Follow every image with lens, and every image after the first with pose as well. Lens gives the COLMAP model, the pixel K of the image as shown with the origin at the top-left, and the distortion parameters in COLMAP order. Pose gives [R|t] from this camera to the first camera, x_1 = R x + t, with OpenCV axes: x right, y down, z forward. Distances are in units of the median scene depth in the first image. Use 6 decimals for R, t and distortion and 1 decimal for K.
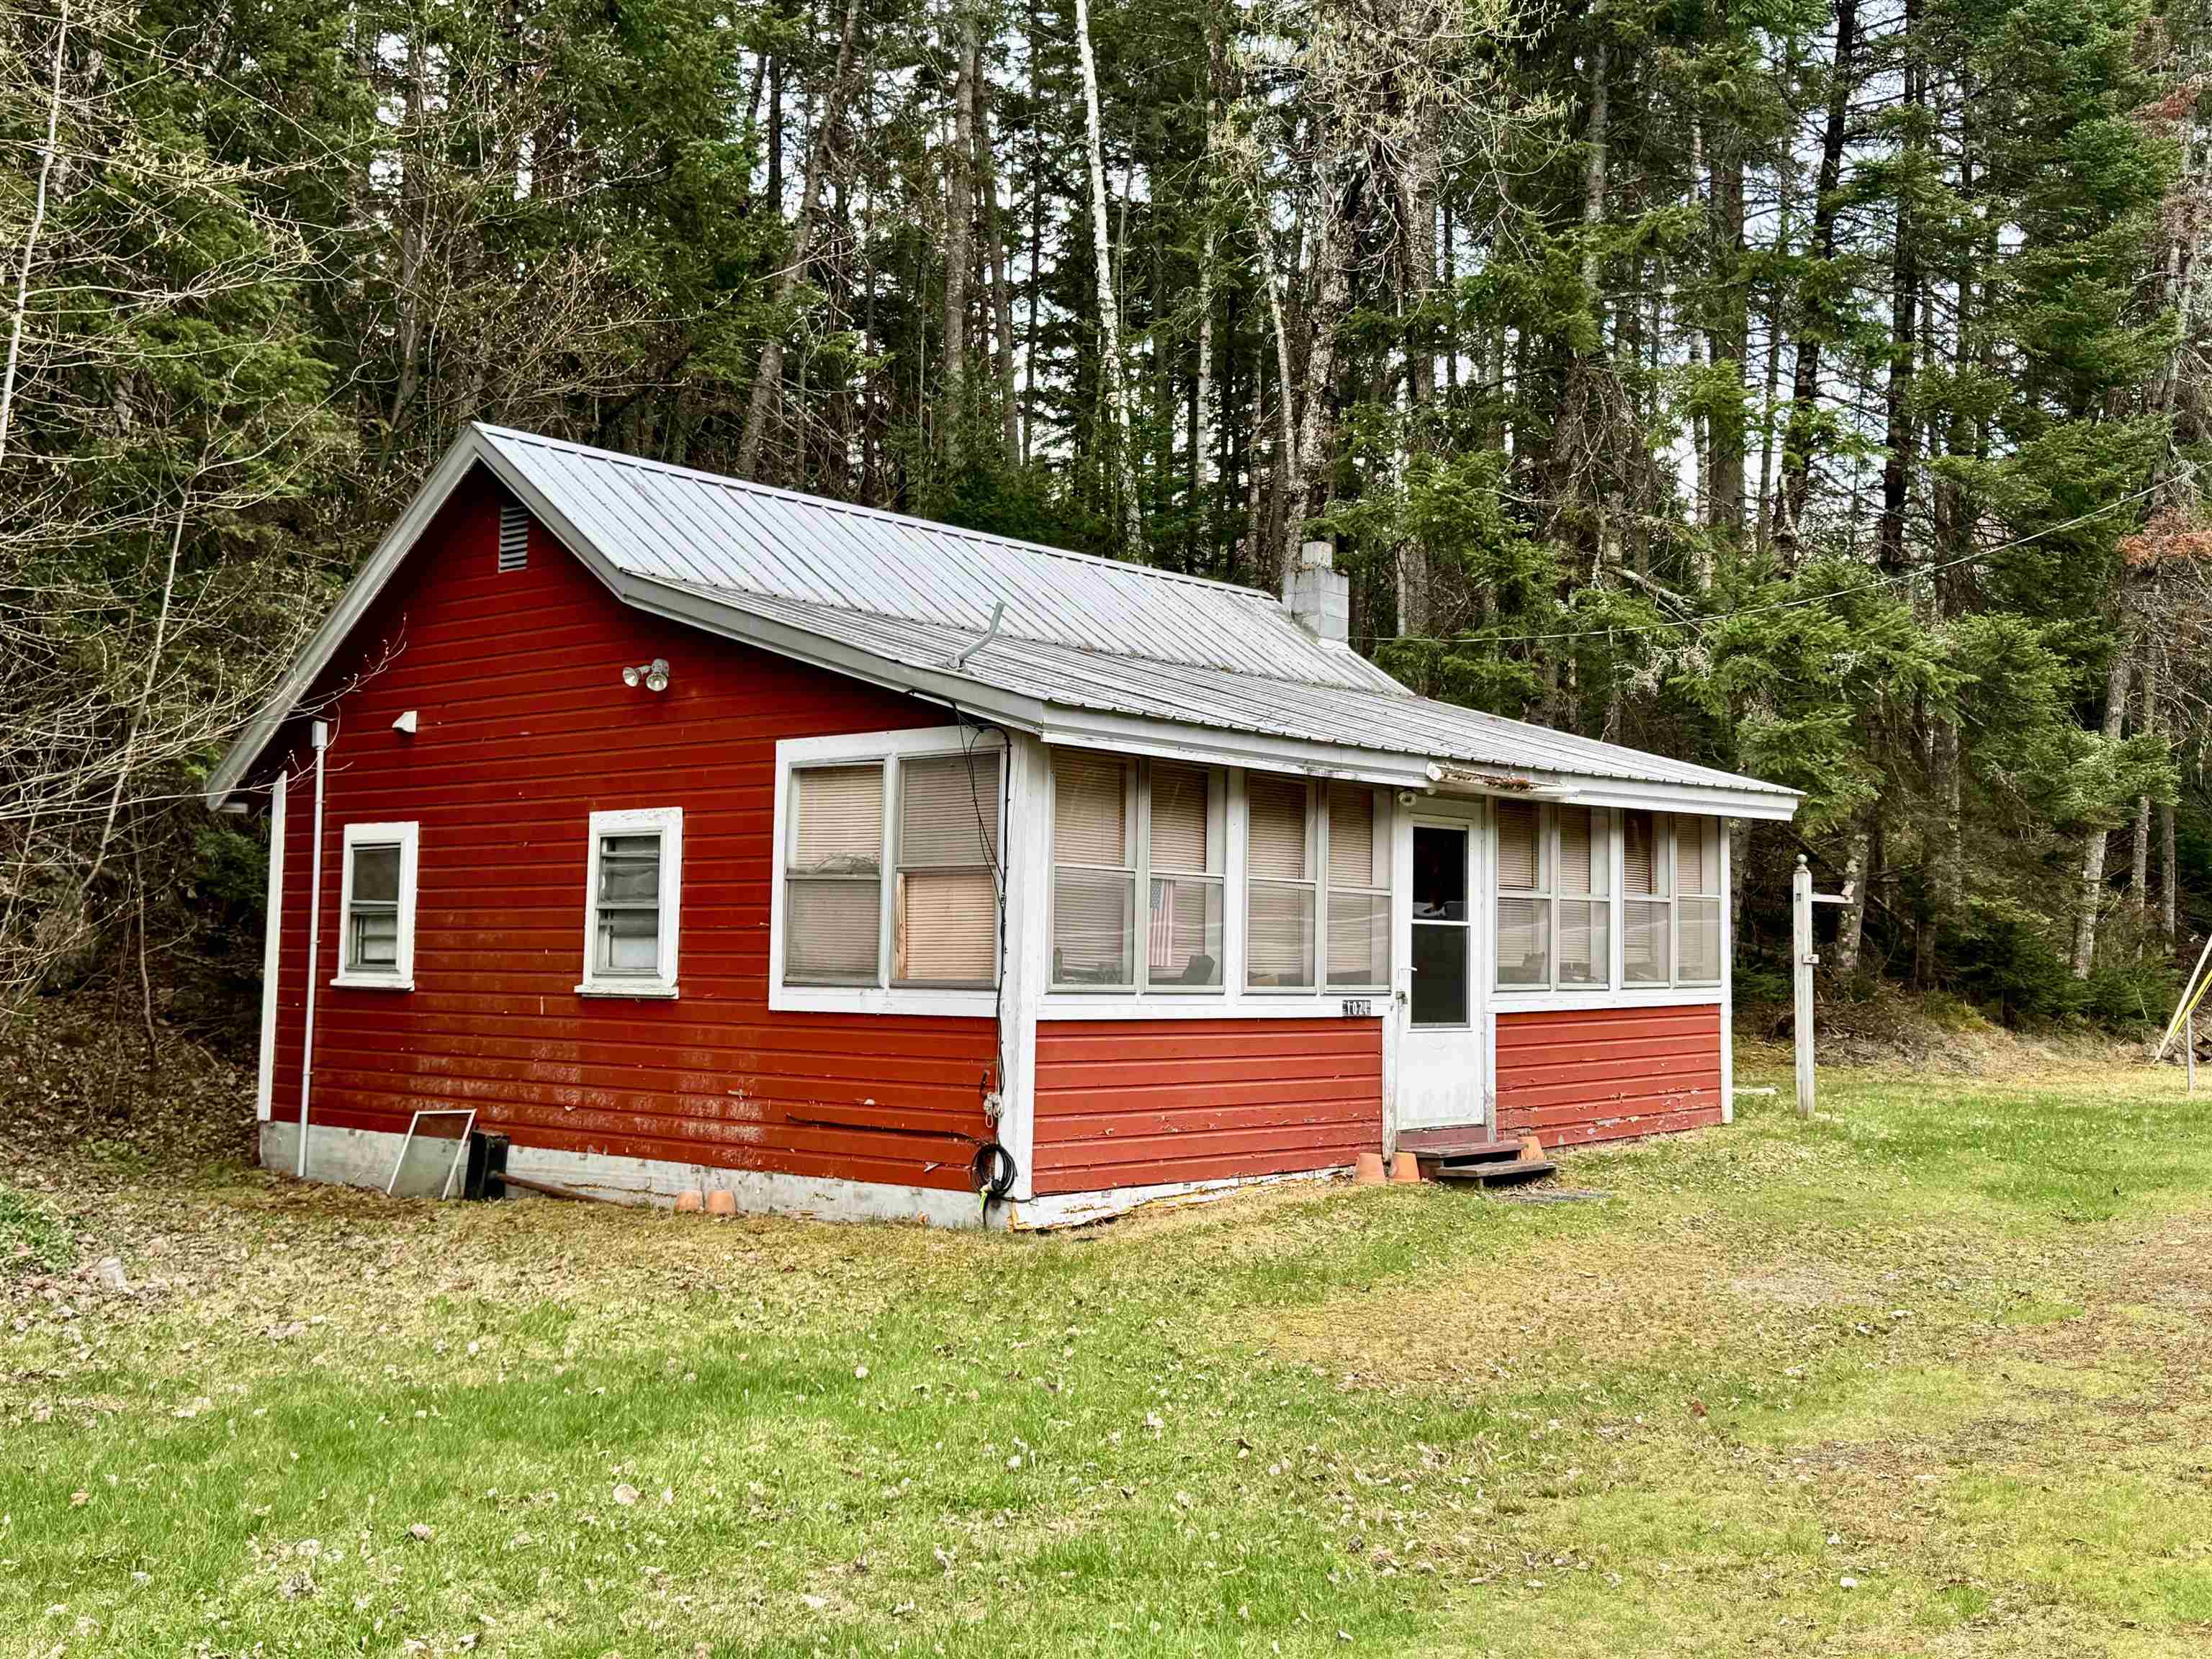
lens RADIAL K [[2294.8, 0, 1071.5], [0, 2294.8, 842.7], [0, 0, 1]] dist [0.132972, -0.014766]
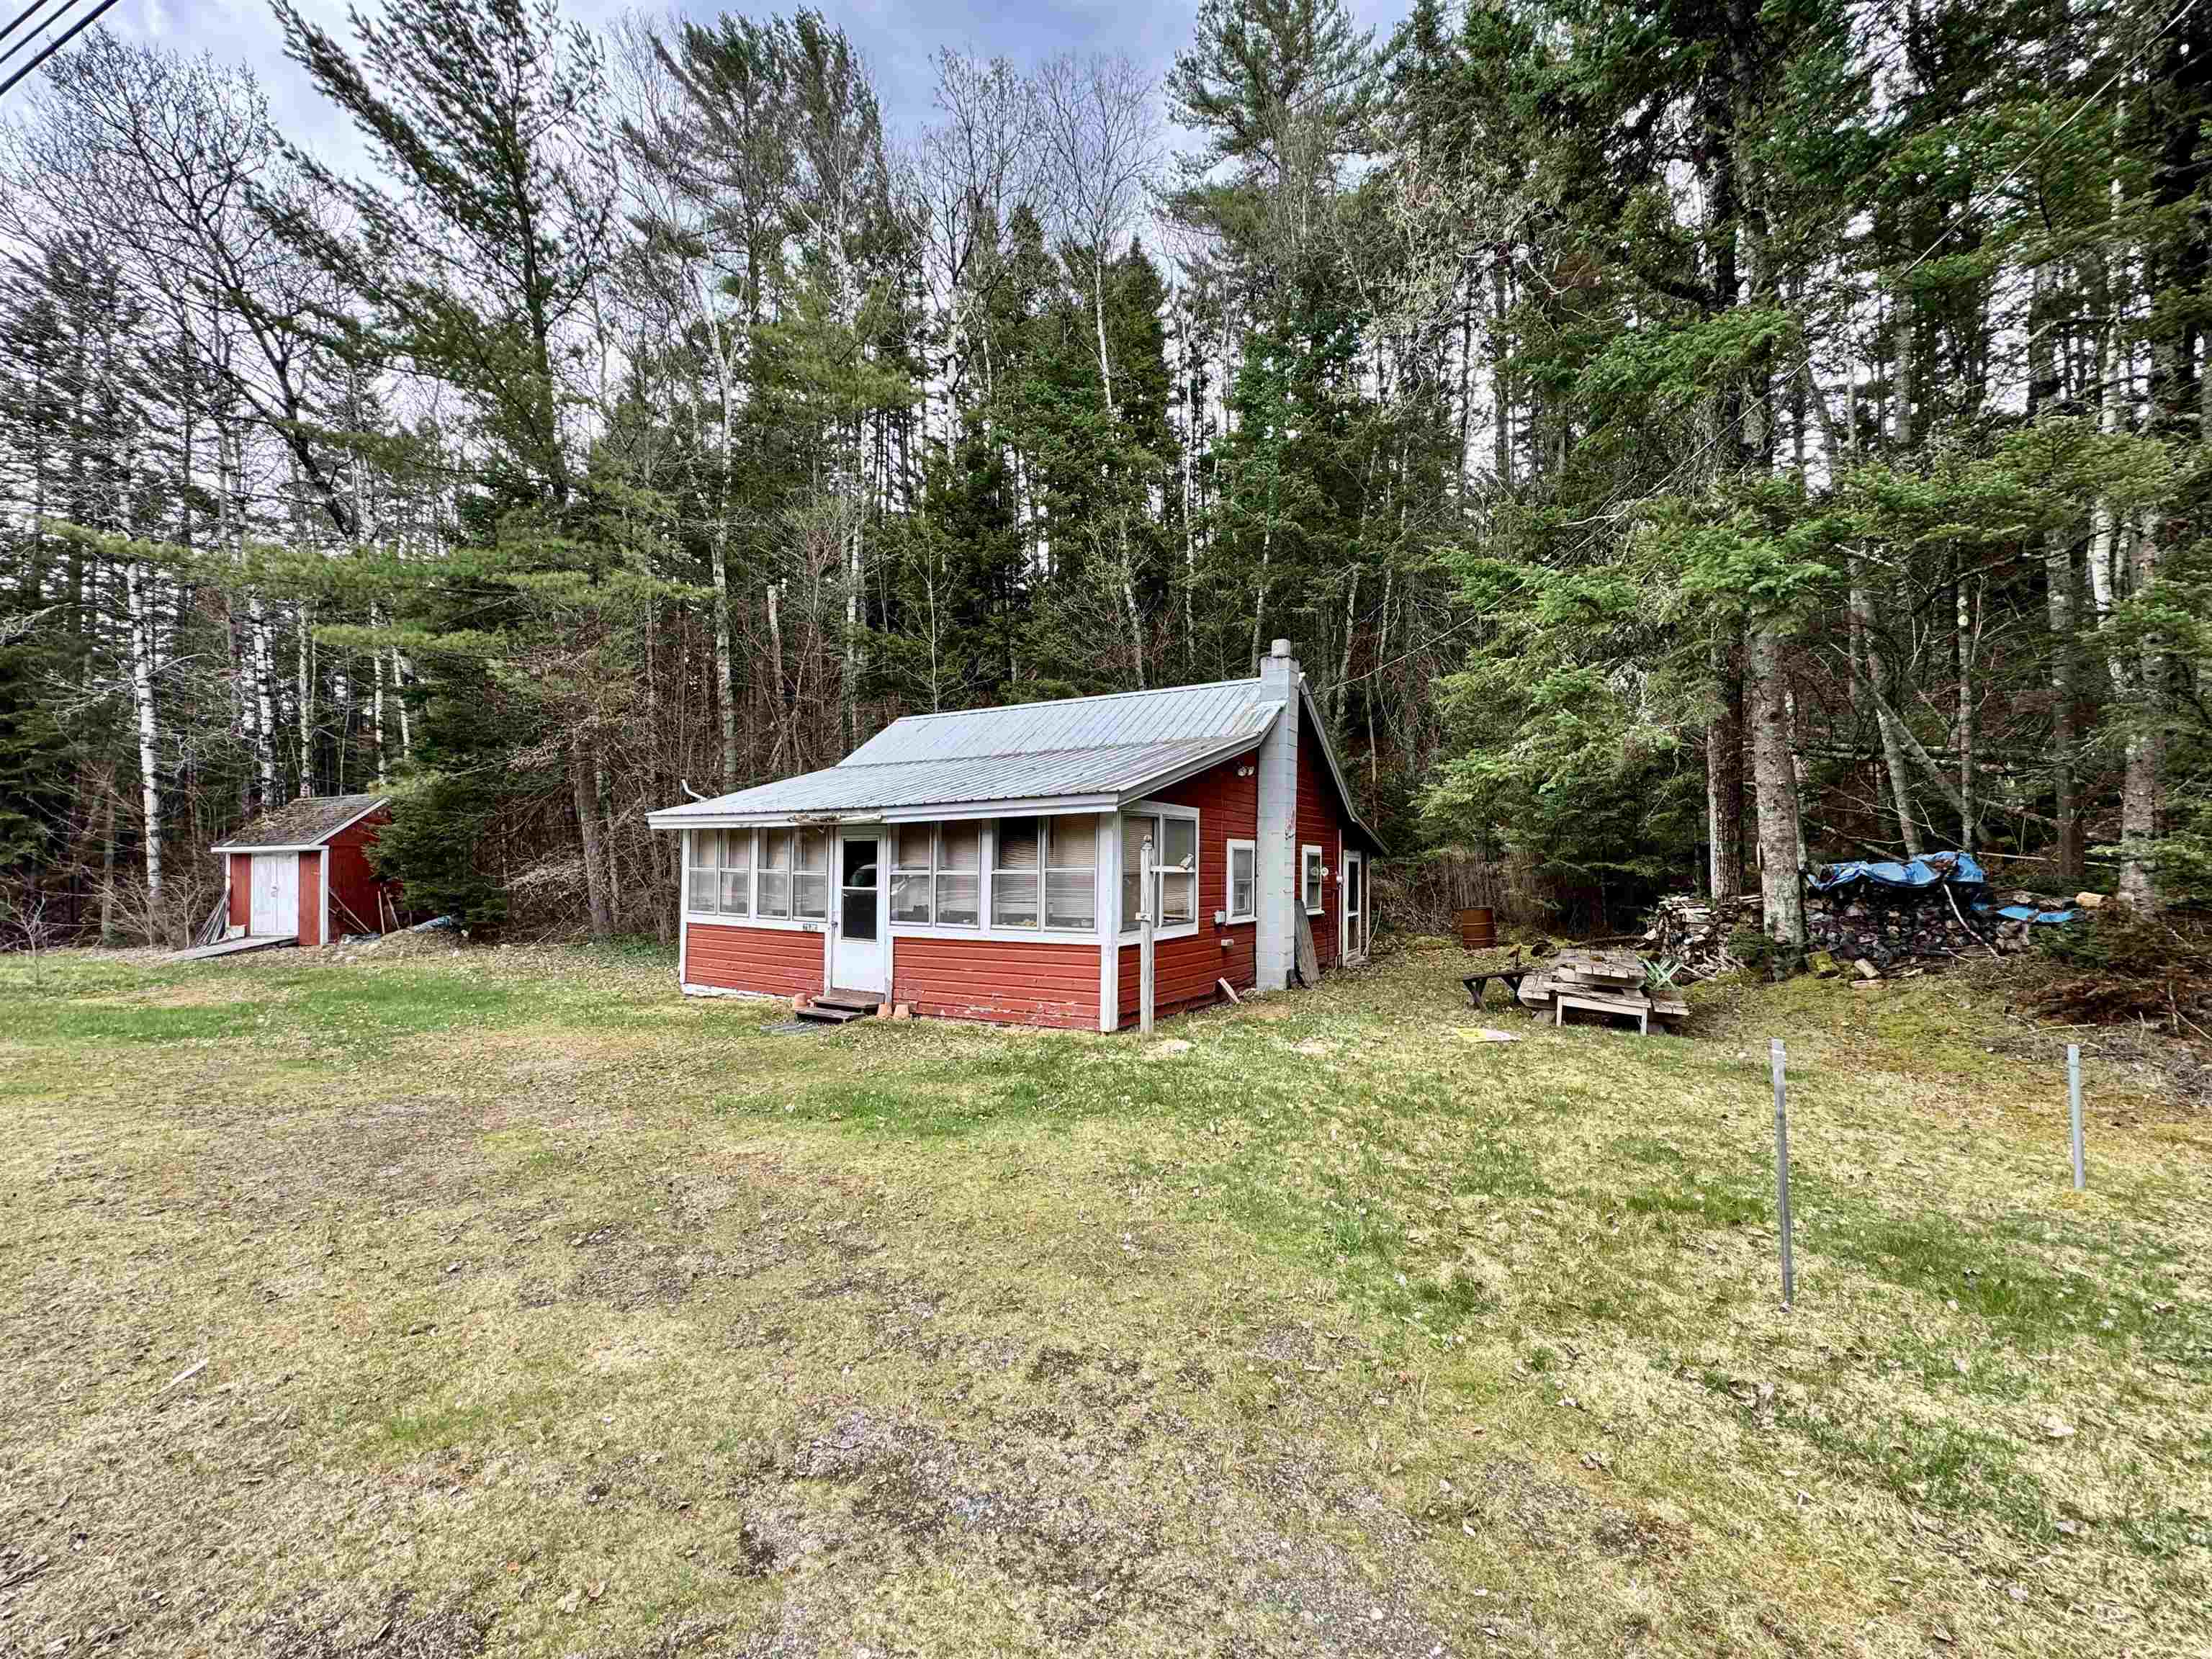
lens RADIAL K [[834.5, 0, 1135.0], [0, 834.5, 859.9], [0, 0, 1]] dist [-0.032065, 0.000009]
pose [[0.217305, -0.015655, -0.975978, 0.939520], [0.047242, 0.998868, -0.005504, 0.025631], [0.974960, -0.044911, 0.217799, 1.100128]]
